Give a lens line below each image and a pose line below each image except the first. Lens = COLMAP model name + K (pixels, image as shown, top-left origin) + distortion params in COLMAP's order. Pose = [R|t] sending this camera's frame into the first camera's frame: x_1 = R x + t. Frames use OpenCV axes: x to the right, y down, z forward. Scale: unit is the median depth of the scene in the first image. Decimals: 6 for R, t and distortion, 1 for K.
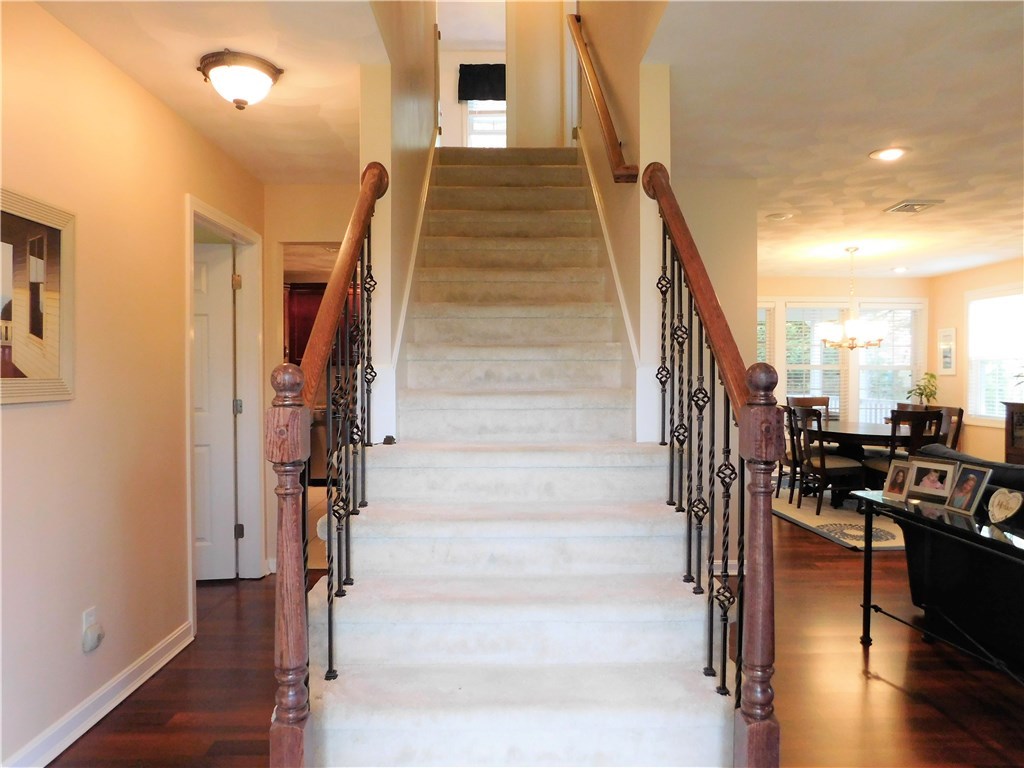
lens RADIAL K [[682.5, 0, 503.5], [0, 682.5, 384.3], [0, 0, 1]] dist [-0.067550, 0.049940]
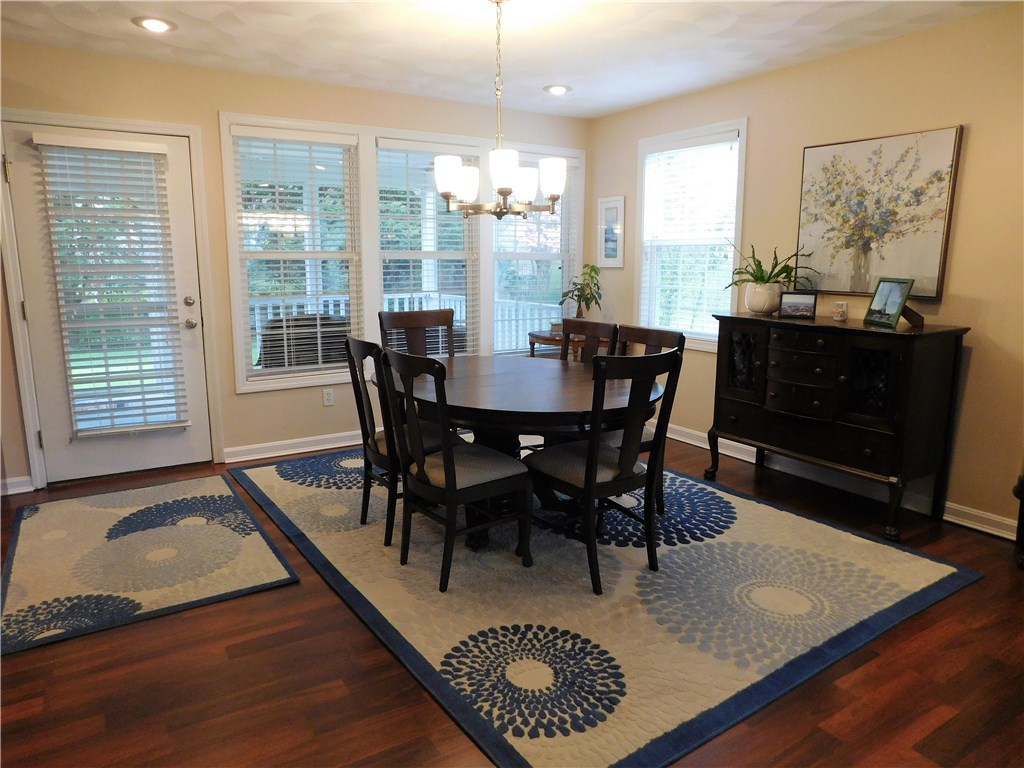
lens RADIAL K [[682.5, 0, 508.6], [0, 682.5, 387.4], [0, 0, 1]] dist [-0.067550, 0.049940]
pose [[0.854221, -0.092273, 0.511656, 0.278345], [0.004993, 0.985535, 0.169397, -0.015494], [-0.519886, -0.142148, 0.842326, 0.600228]]
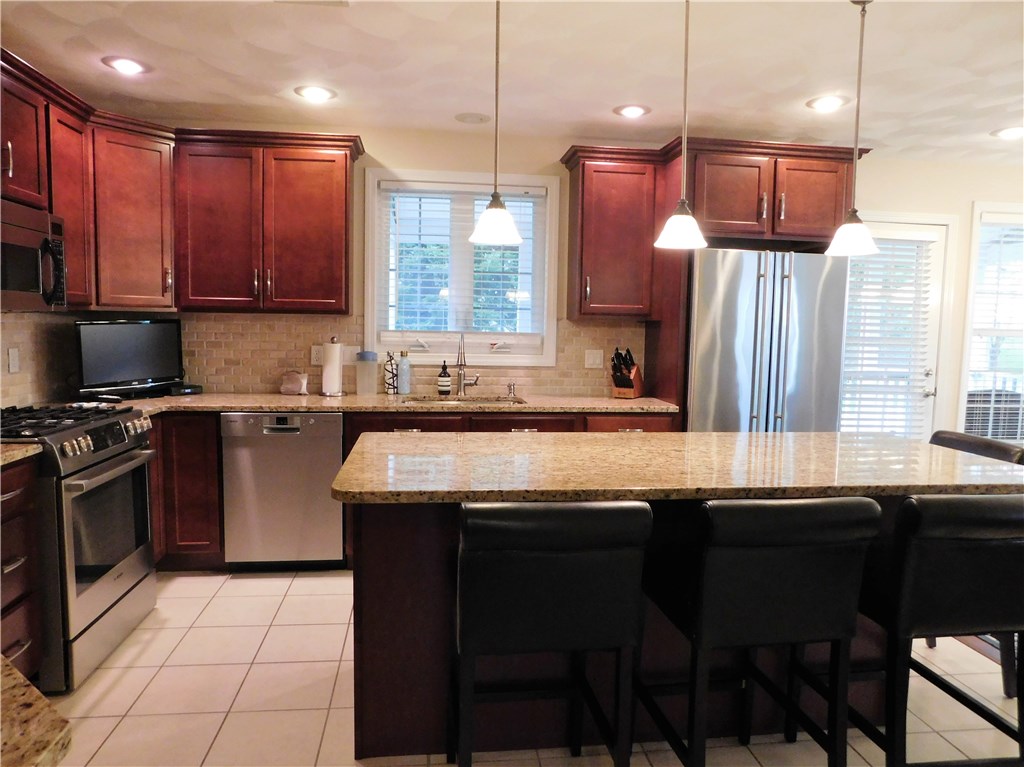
lens RADIAL K [[682.5, 0, 510.2], [0, 682.5, 390.8], [0, 0, 1]] dist [-0.067550, 0.049940]
pose [[0.993789, 0.017471, 0.109900, -0.181096], [-0.026692, 0.996192, 0.083002, -0.016766], [-0.108031, -0.085420, 0.990471, 0.670609]]
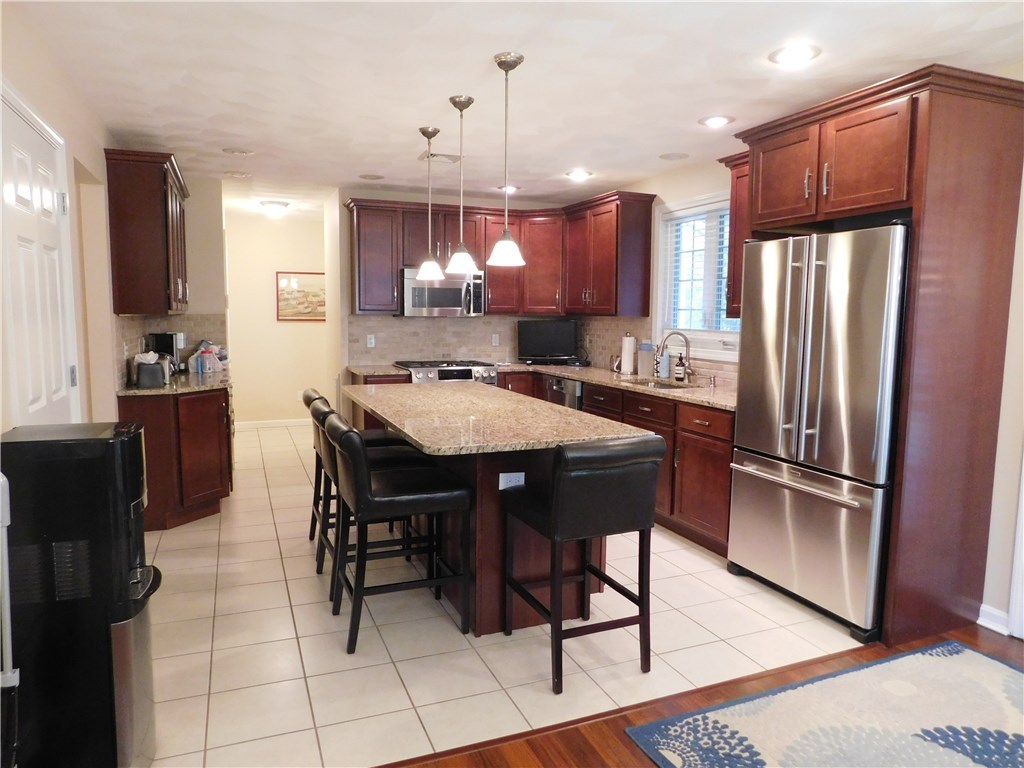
lens RADIAL K [[682.5, 0, 513.2], [0, 682.5, 383.1], [0, 0, 1]] dist [-0.067550, 0.049940]
pose [[0.373267, 0.106144, -0.921632, 0.491453], [-0.039963, 0.994351, 0.098334, -0.025232], [0.926863, 0.000127, 0.375400, 0.844131]]
